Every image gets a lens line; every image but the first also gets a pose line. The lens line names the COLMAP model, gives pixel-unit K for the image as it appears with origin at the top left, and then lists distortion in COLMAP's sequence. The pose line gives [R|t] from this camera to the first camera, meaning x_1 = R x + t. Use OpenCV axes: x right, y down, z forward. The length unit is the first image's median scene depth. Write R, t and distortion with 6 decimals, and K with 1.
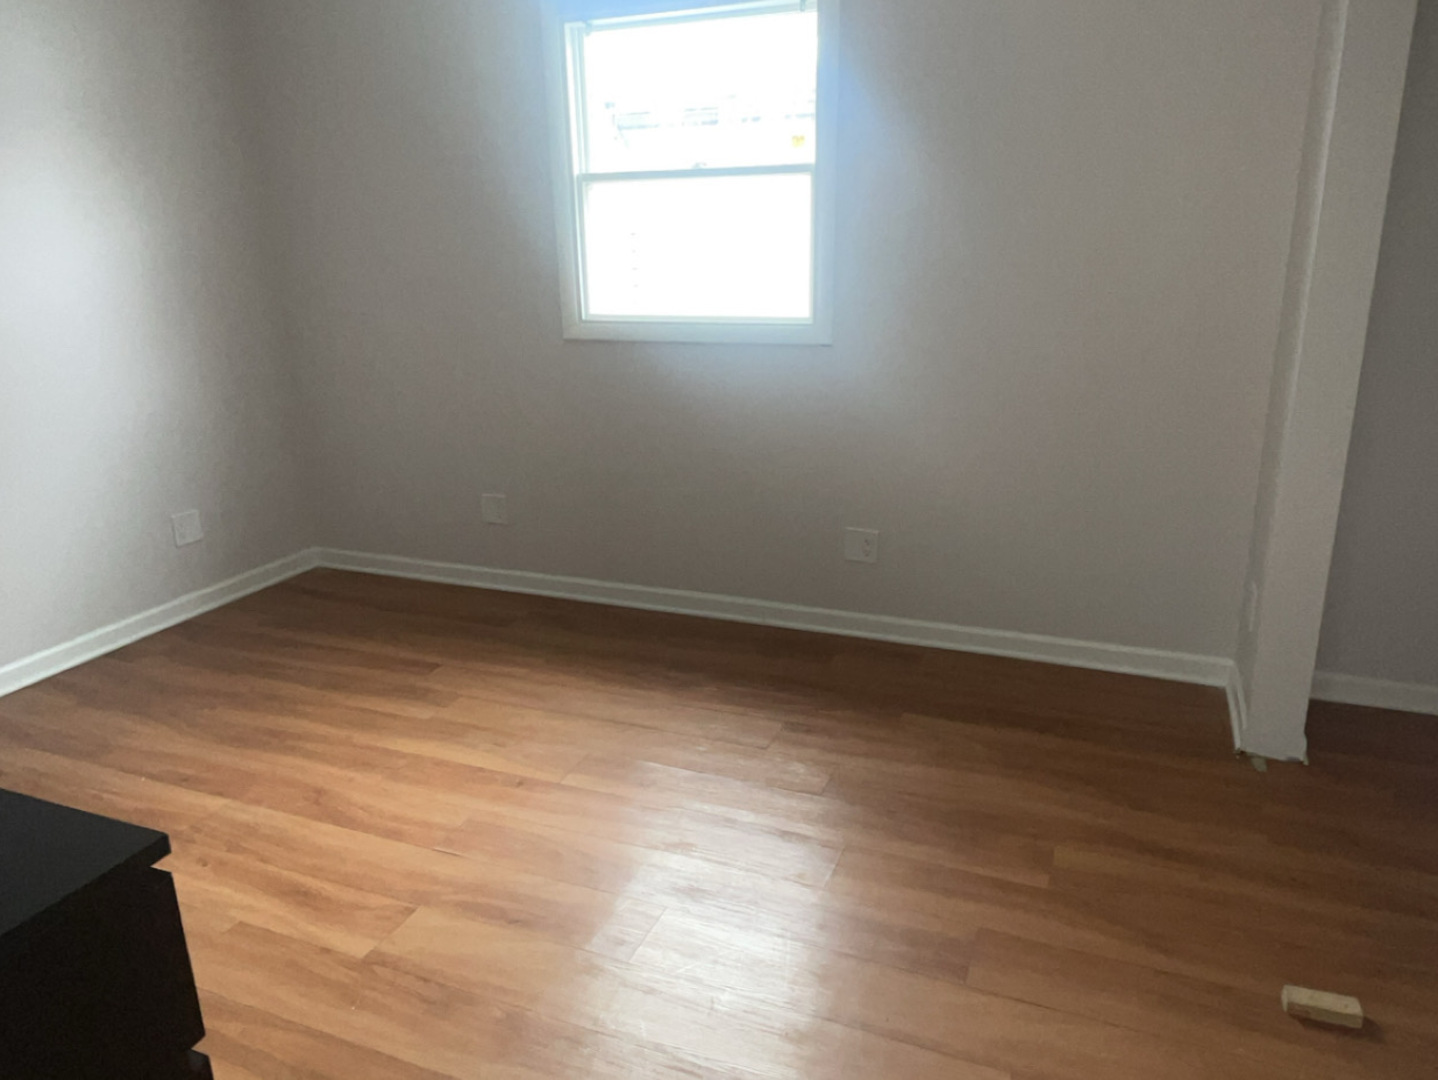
lens RADIAL K [[995.8, 0, 719.0], [0, 995.8, 540.0], [0, 0, 1]] dist [-0.002733, -0.002577]
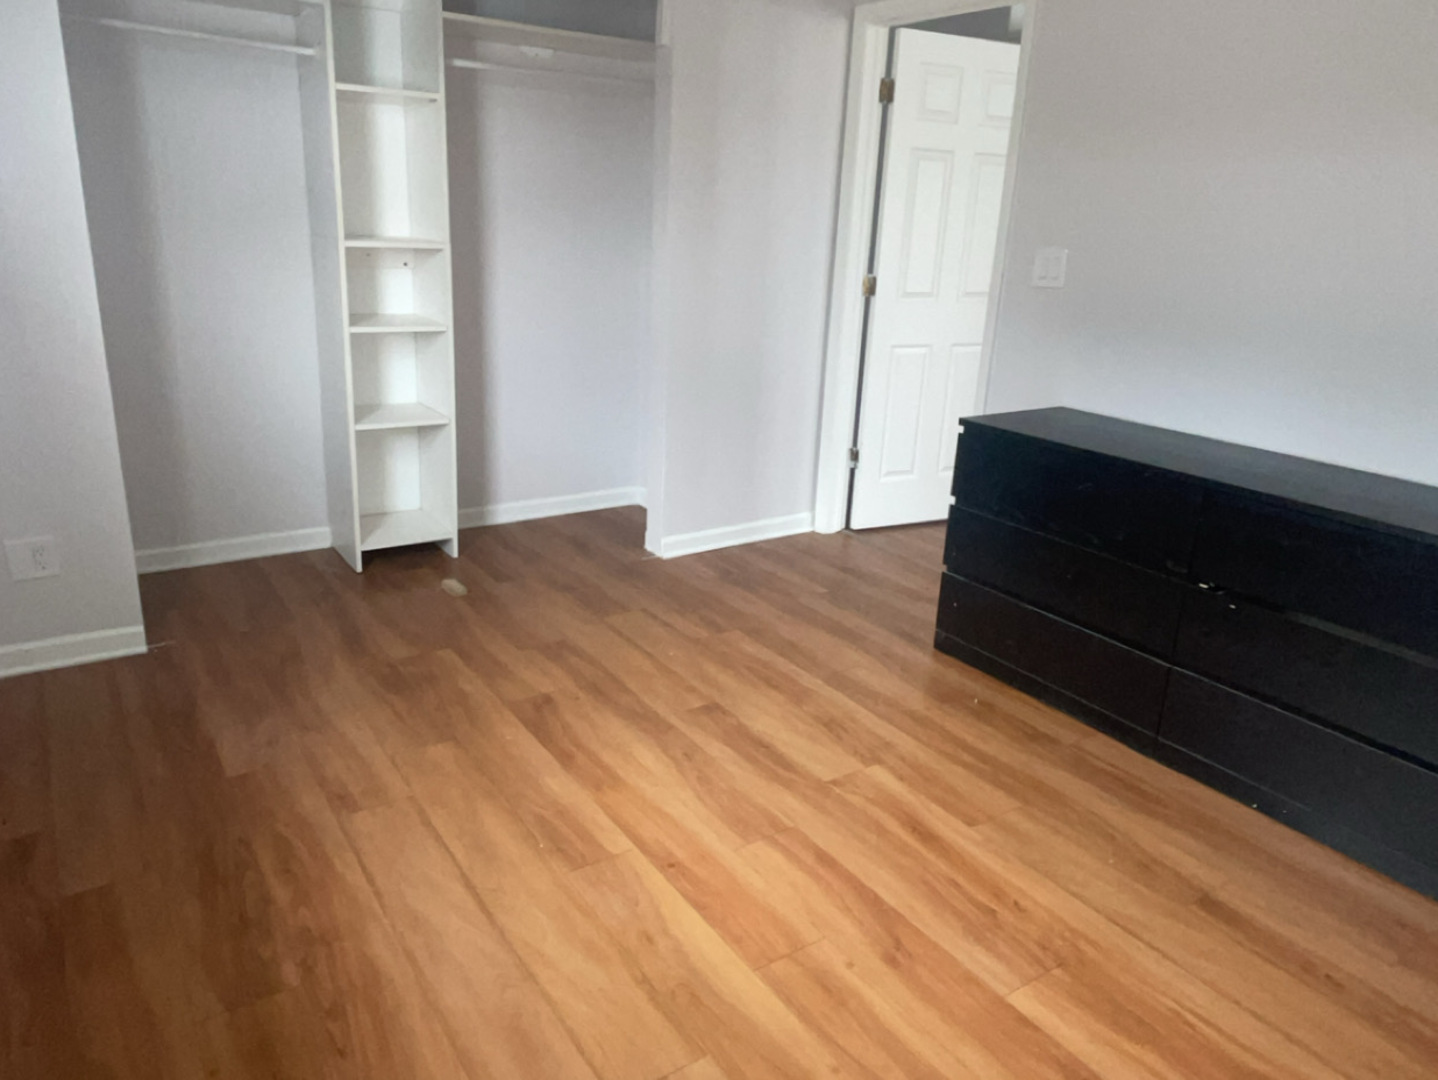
lens RADIAL K [[995.8, 0, 719.0], [0, 995.8, 540.0], [0, 0, 1]] dist [-0.002733, -0.002577]
pose [[-0.835522, -0.190020, 0.515554, -0.665041], [0.131025, 0.842325, 0.522801, -0.454048], [-0.533607, 0.504362, -0.678884, 1.526323]]
